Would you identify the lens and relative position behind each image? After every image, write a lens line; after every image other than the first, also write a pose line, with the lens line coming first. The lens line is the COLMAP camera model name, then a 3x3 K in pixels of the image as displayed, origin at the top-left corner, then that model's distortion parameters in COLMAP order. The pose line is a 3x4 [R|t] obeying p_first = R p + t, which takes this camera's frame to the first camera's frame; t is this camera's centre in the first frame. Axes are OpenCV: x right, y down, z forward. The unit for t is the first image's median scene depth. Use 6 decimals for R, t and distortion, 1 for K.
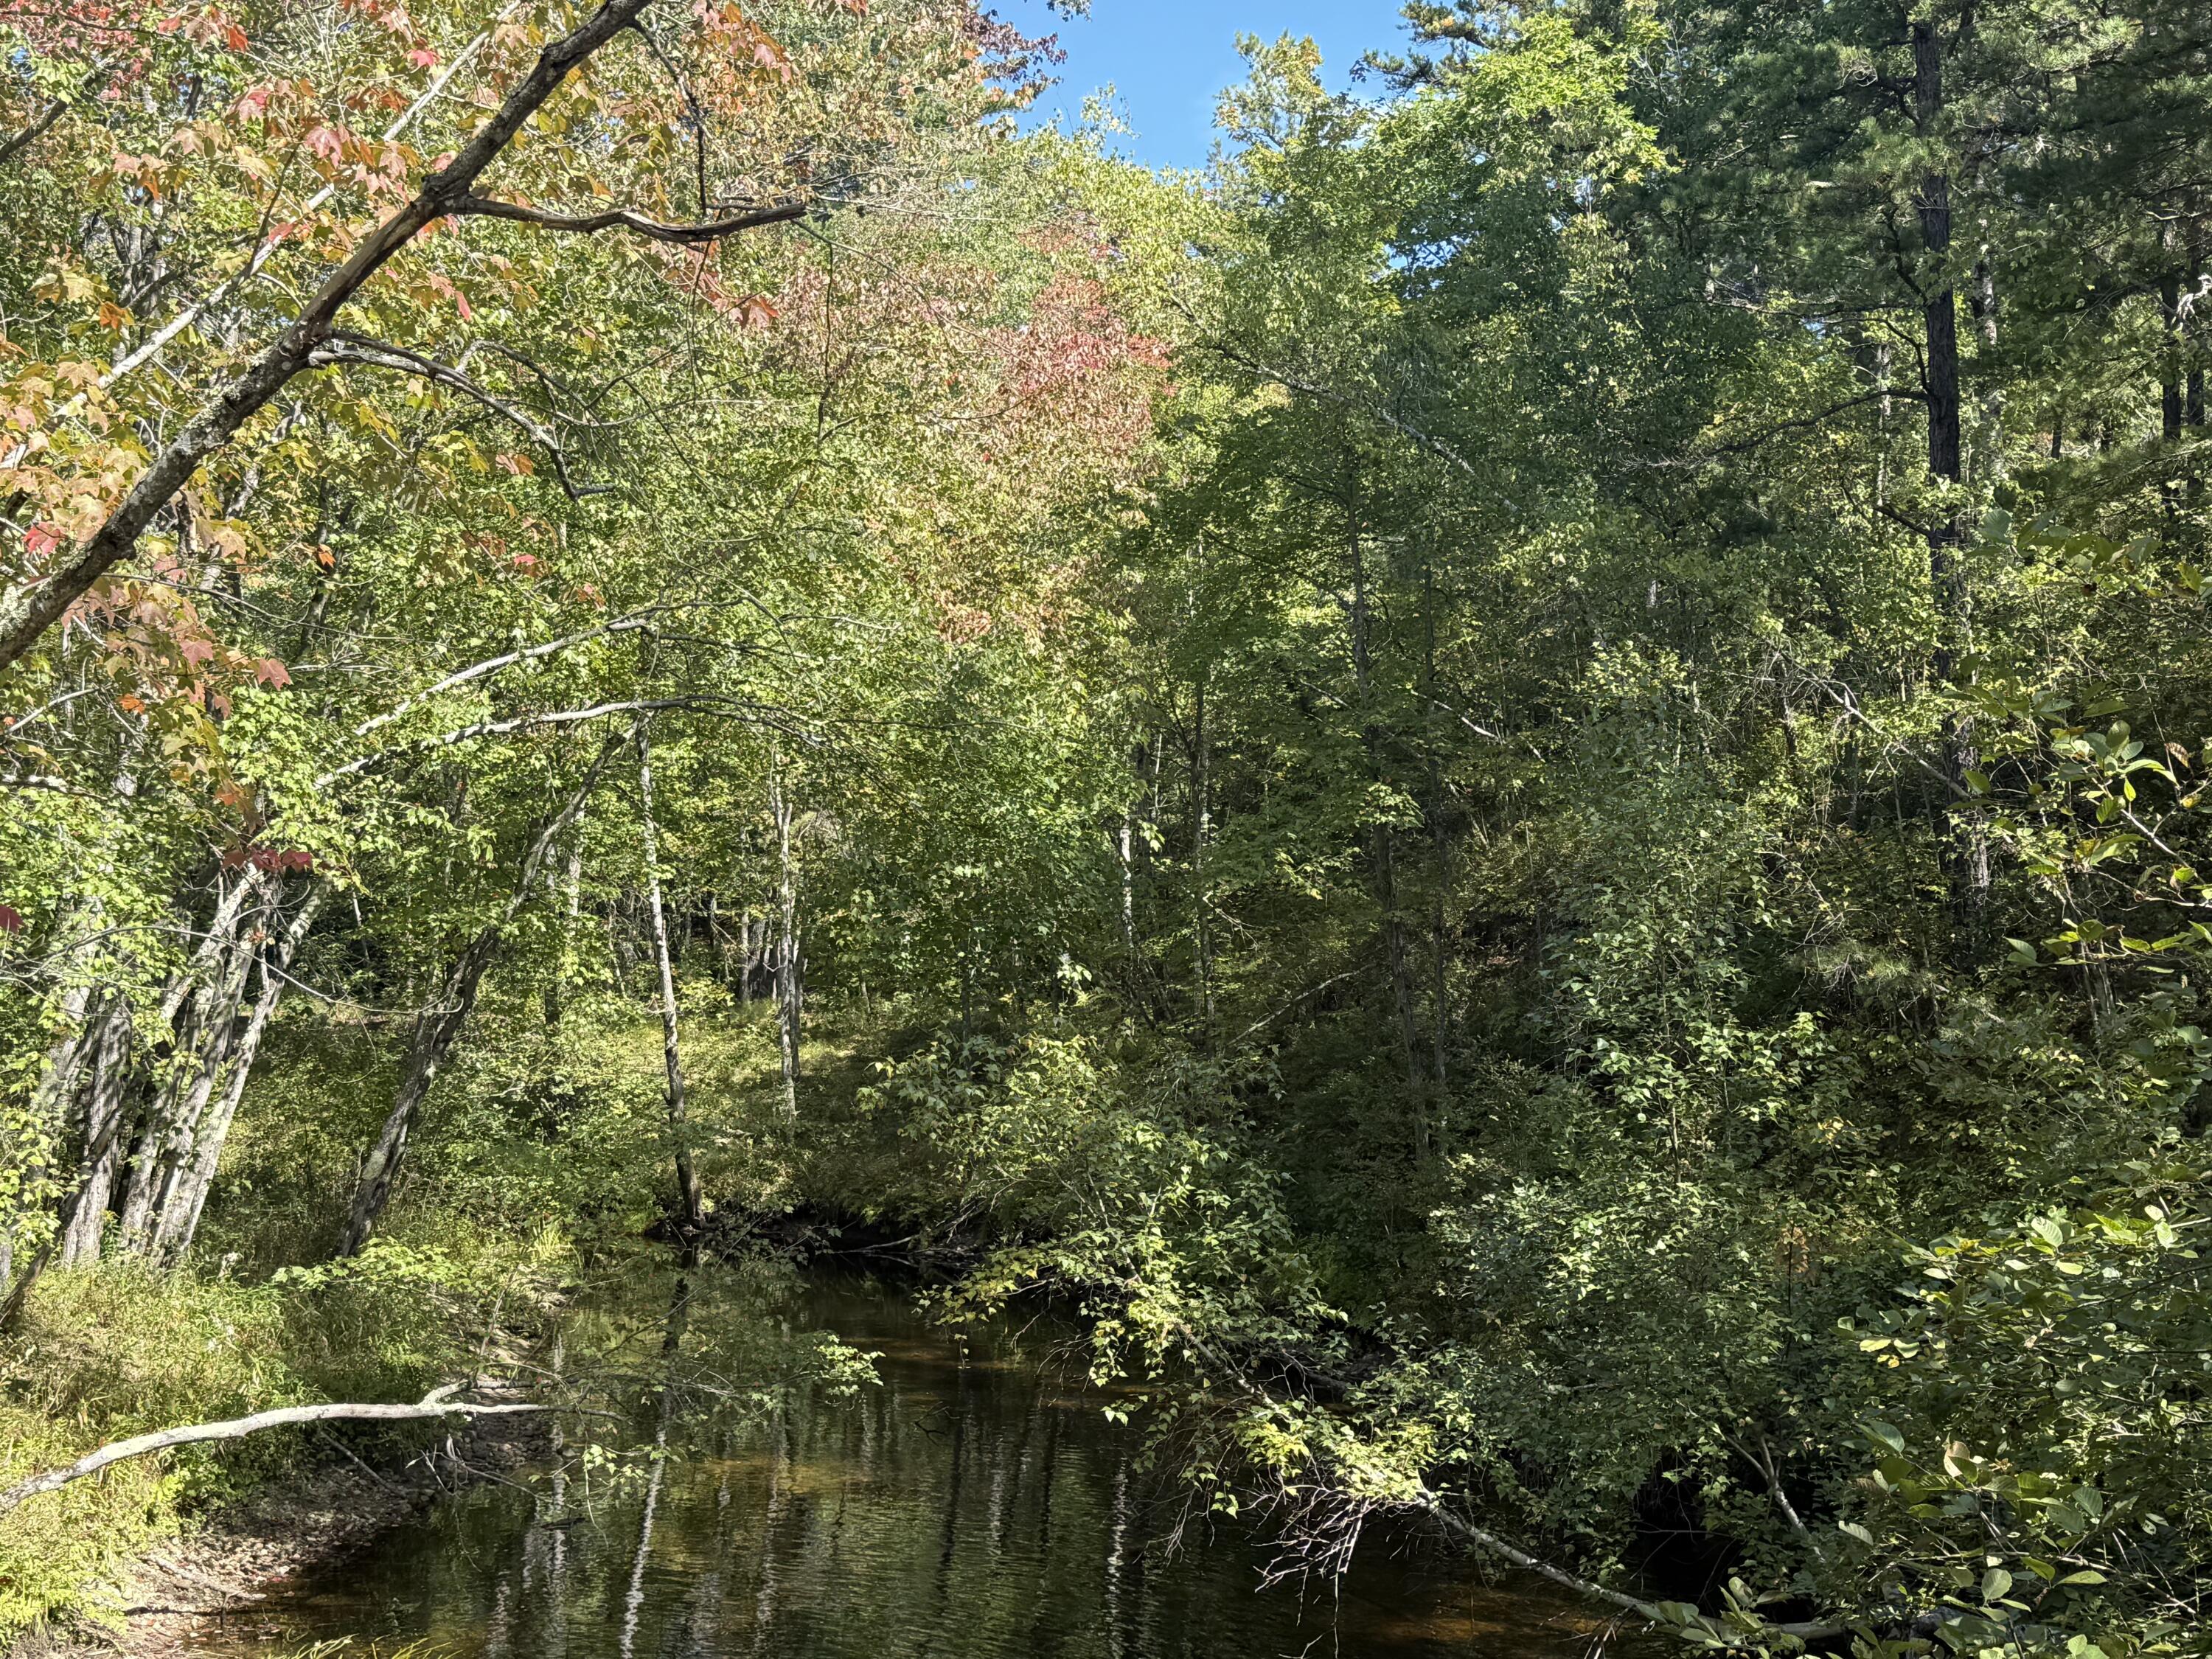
lens RADIAL K [[2752.1, 0, 1210.9], [0, 2752.1, 878.8], [0, 0, 1]] dist [0.112018, 0.000000]
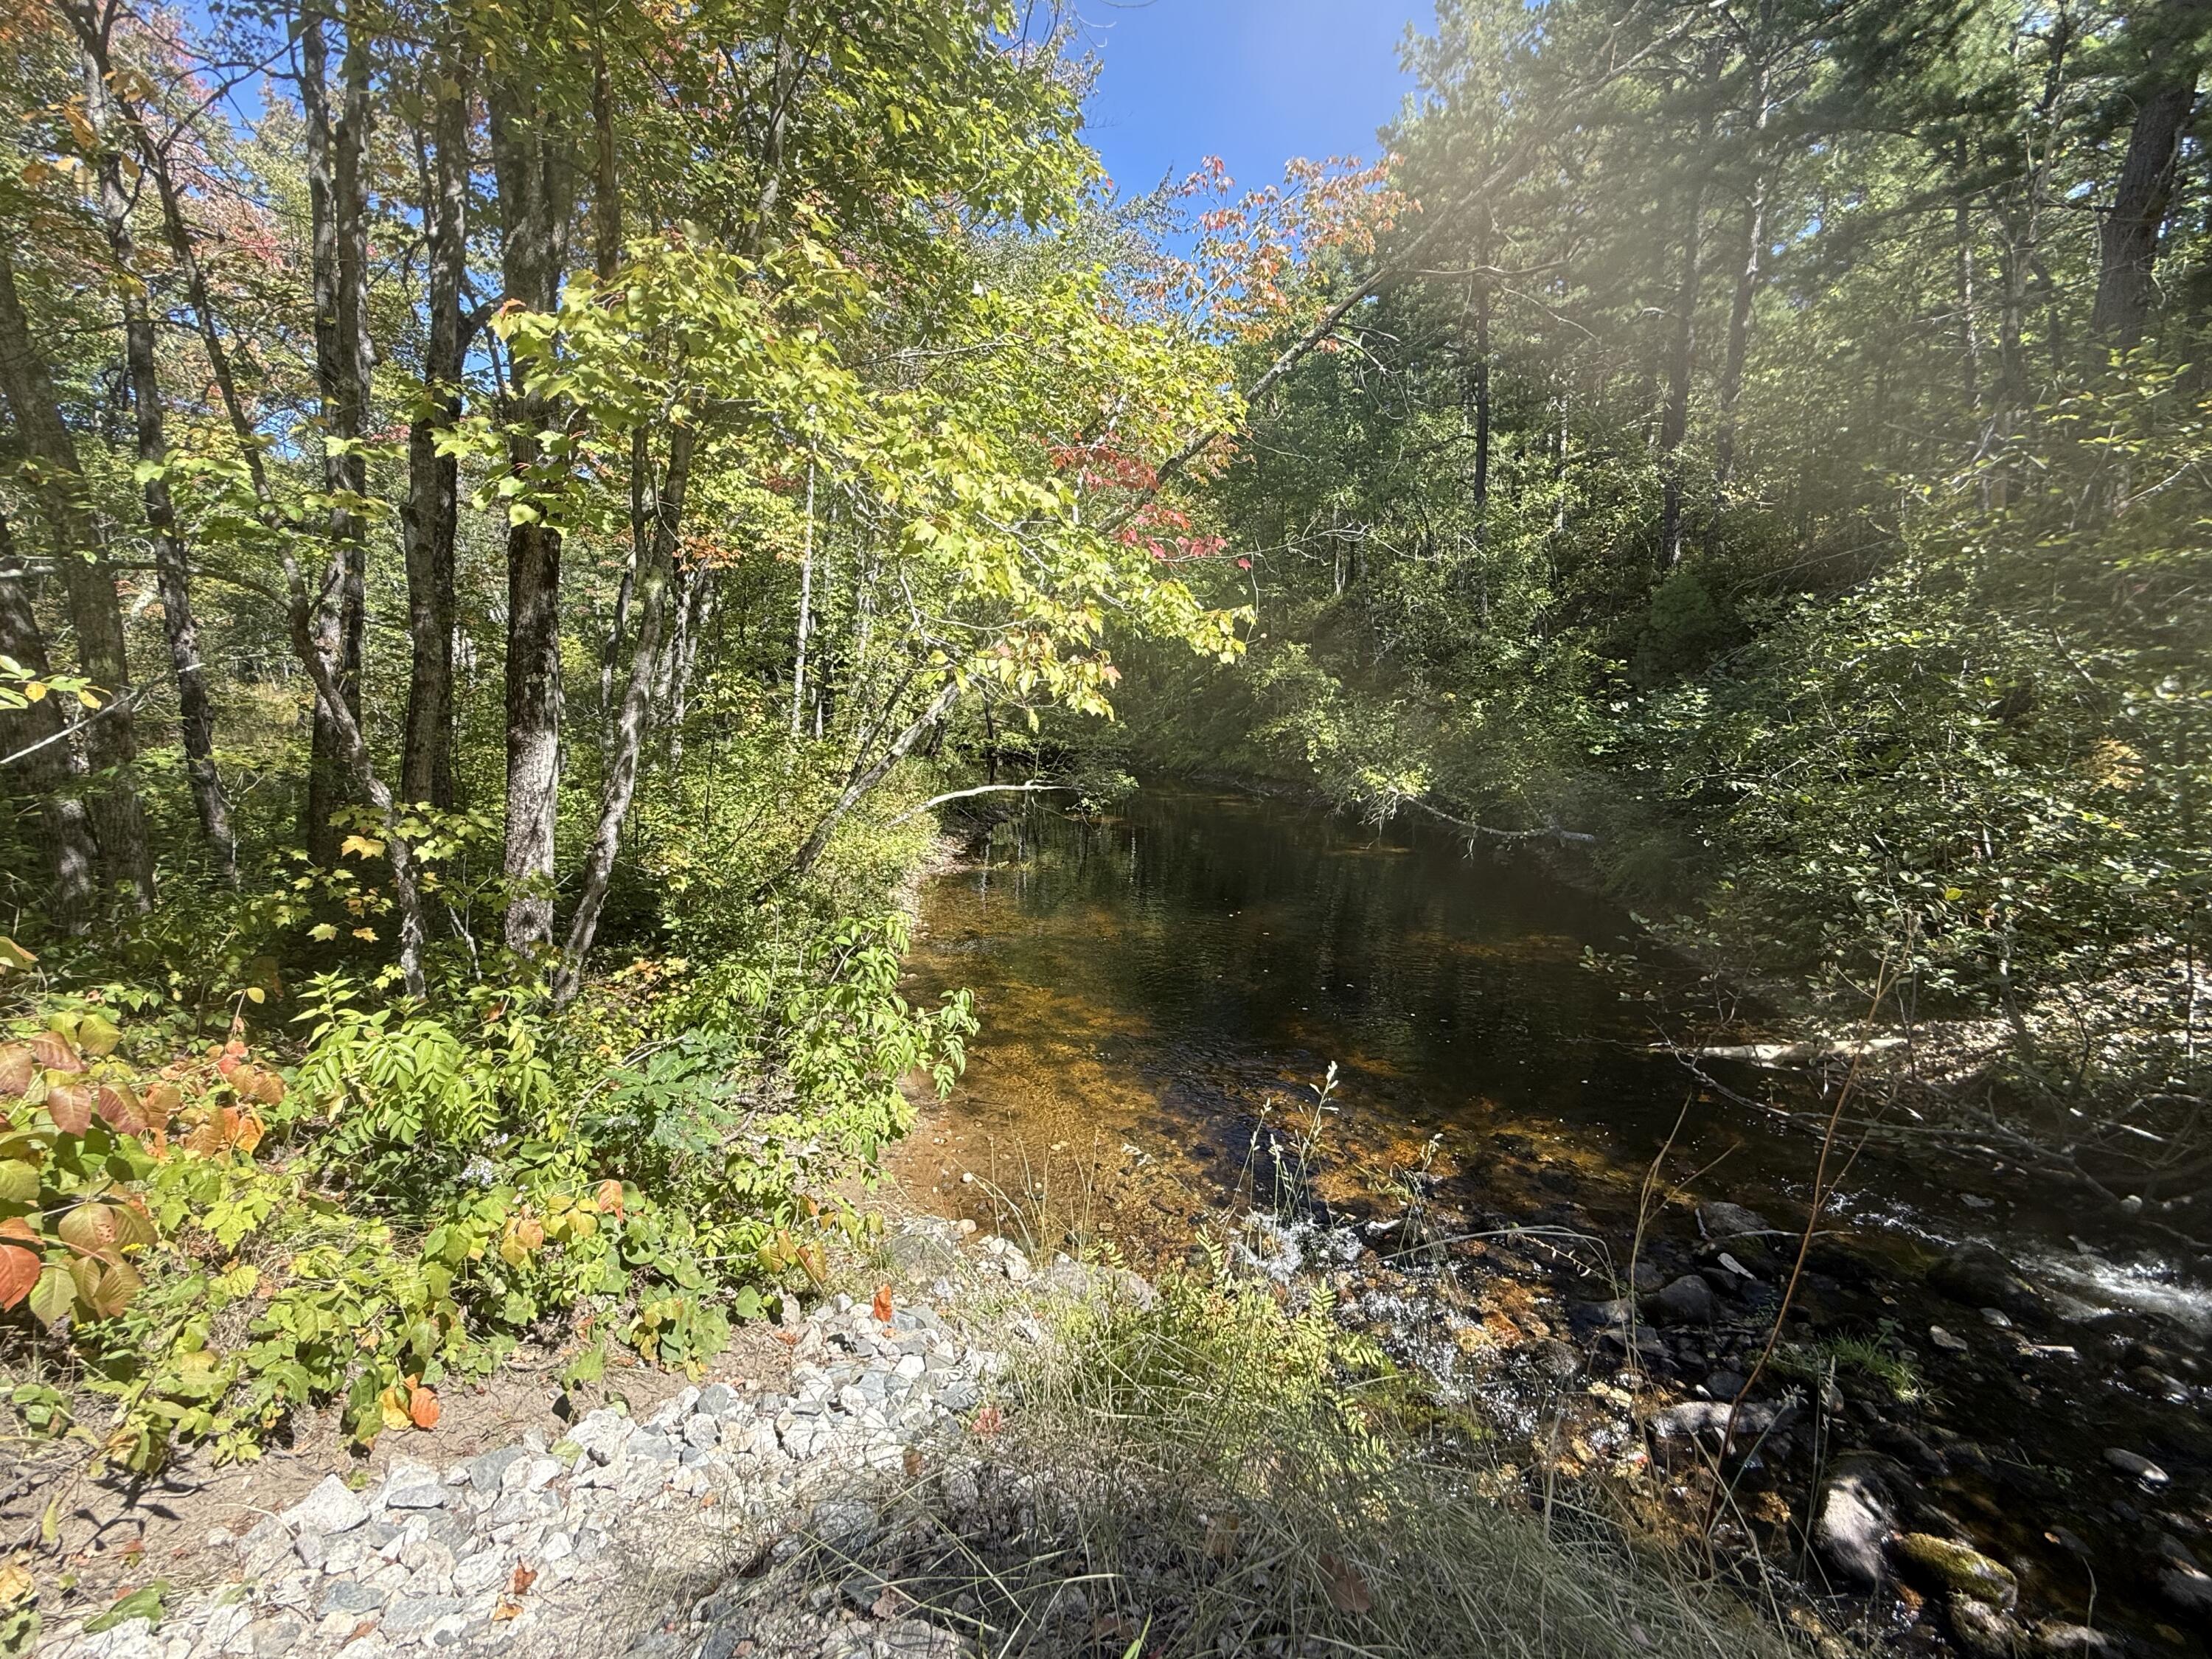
lens RADIAL K [[945.5, 0, 1112.2], [0, 945.5, 826.4], [0, 0, 1]] dist [-0.003886, -0.000230]
pose [[0.998760, -0.034523, 0.035877, -0.287959], [0.027014, 0.981031, 0.191961, 0.052336], [-0.041824, -0.190753, 0.980747, 0.014544]]
